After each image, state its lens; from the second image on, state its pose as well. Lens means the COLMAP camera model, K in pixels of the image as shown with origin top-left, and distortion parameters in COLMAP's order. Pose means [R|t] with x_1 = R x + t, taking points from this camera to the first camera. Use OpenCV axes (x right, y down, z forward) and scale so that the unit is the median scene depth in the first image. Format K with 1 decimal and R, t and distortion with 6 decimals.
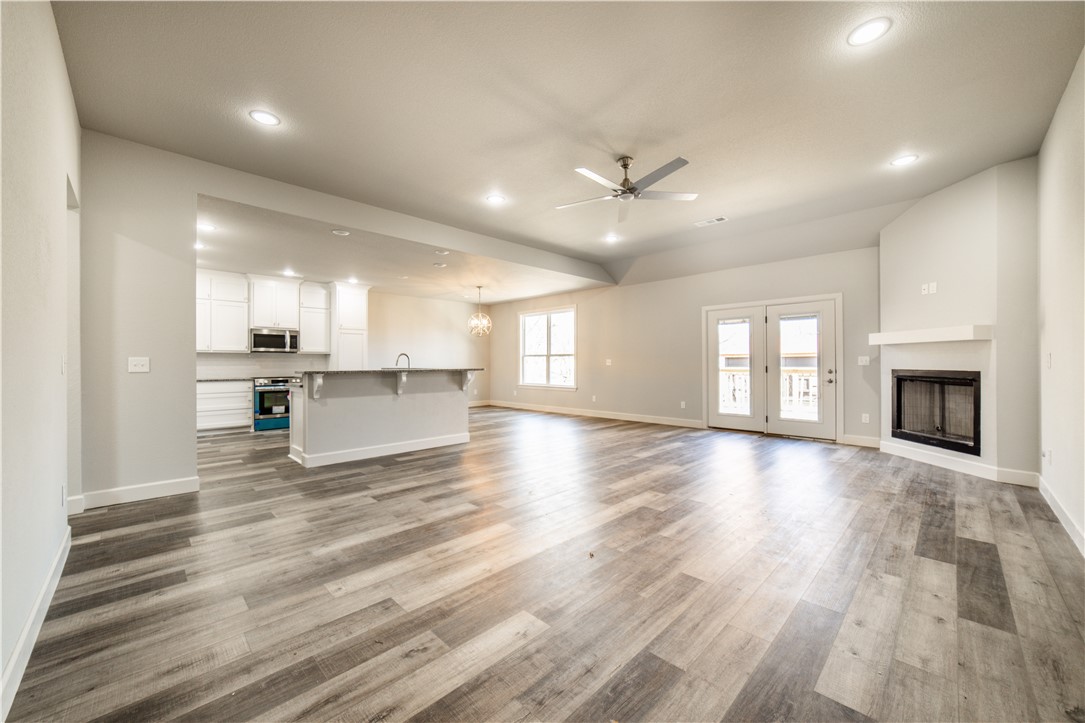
lens RADIAL K [[415.5, 0, 538.0], [0, 415.5, 361.9], [0, 0, 1]] dist [-0.023547, 0.009192]
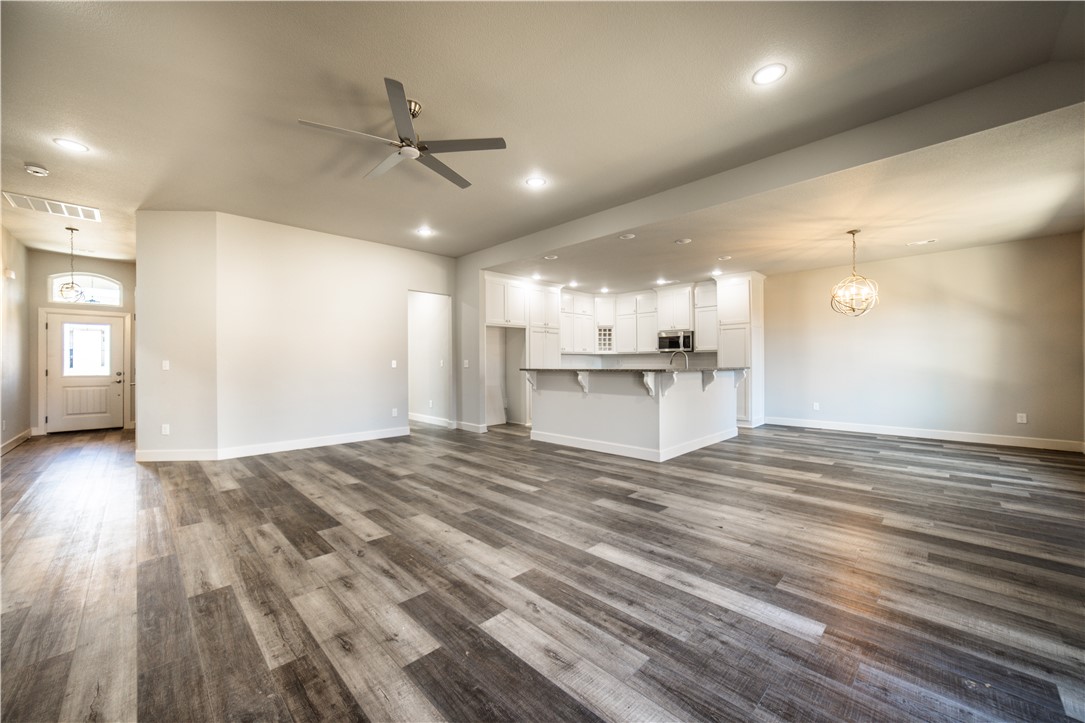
lens RADIAL K [[415.5, 0, 538.0], [0, 415.5, 361.9], [0, 0, 1]] dist [-0.023547, 0.009192]
pose [[-0.002470, 0.001939, -0.999995, 0.527759], [0.007348, 0.999971, 0.001921, -0.001043], [0.999970, -0.007343, -0.002484, 0.659646]]
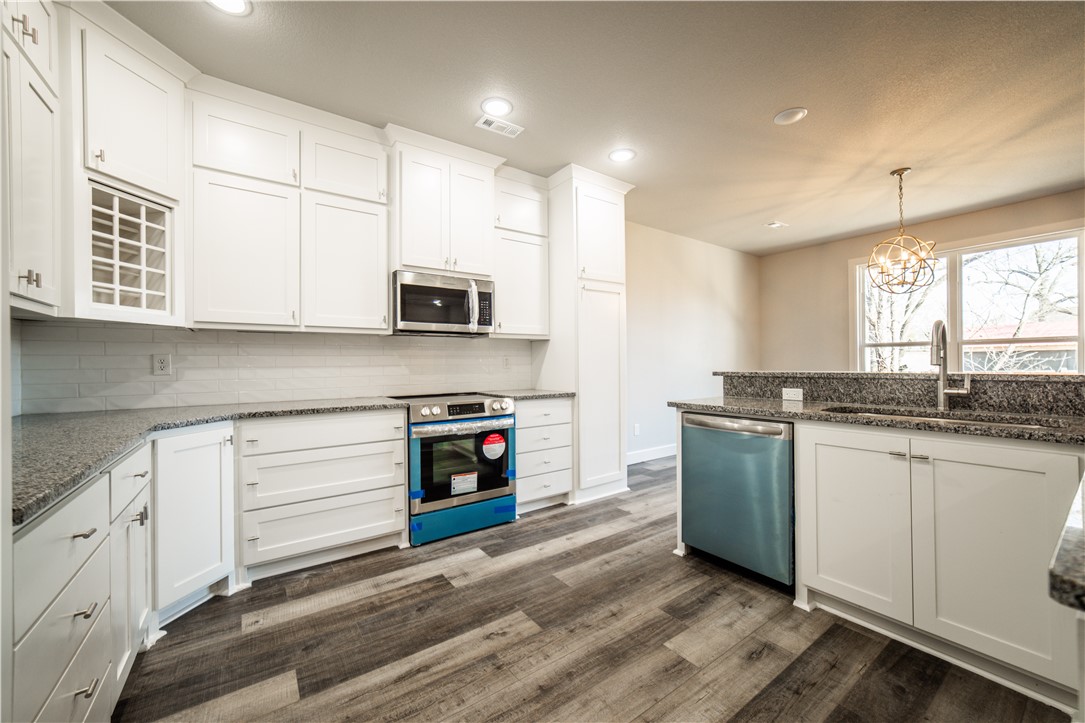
lens RADIAL K [[415.5, 0, 538.0], [0, 415.5, 361.9], [0, 0, 1]] dist [-0.023547, 0.009192]
pose [[0.986218, -0.005112, -0.165372, -0.508354], [0.005395, 0.999985, 0.001262, 0.004230], [0.165363, -0.002136, 0.986230, 0.648722]]
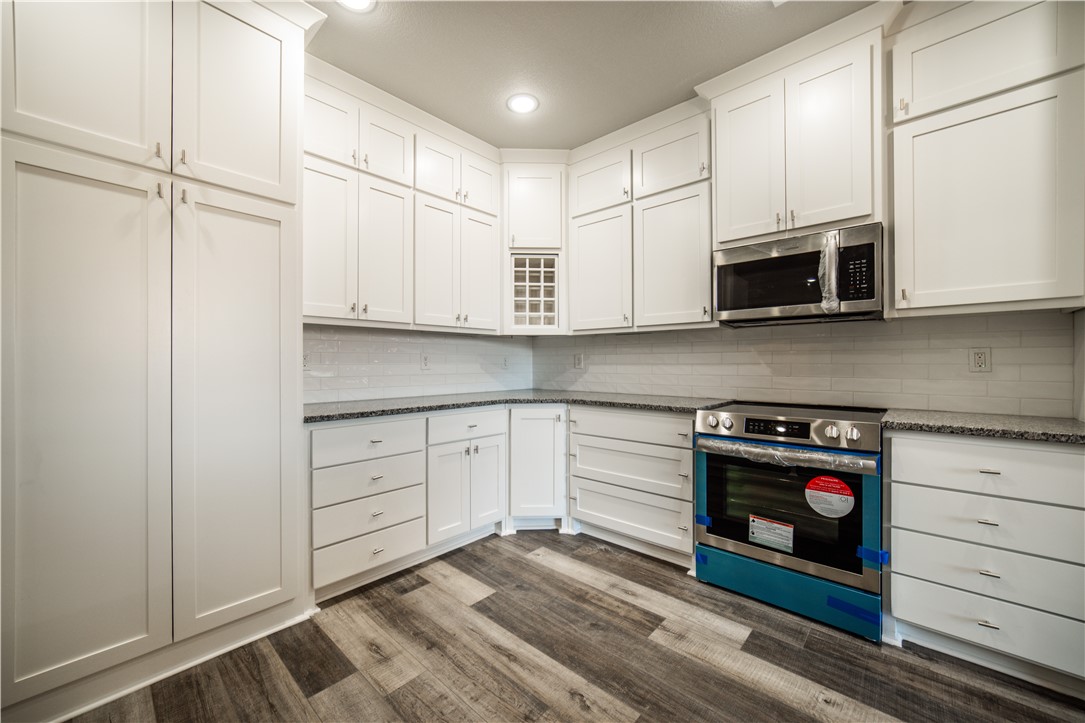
lens RADIAL K [[415.5, 0, 538.0], [0, 415.5, 361.9], [0, 0, 1]] dist [-0.023547, 0.009192]
pose [[0.054878, 0.001136, -0.998492, -0.381489], [0.005095, 0.999986, 0.001418, 0.004806], [0.998480, -0.005165, 0.054871, 0.852886]]
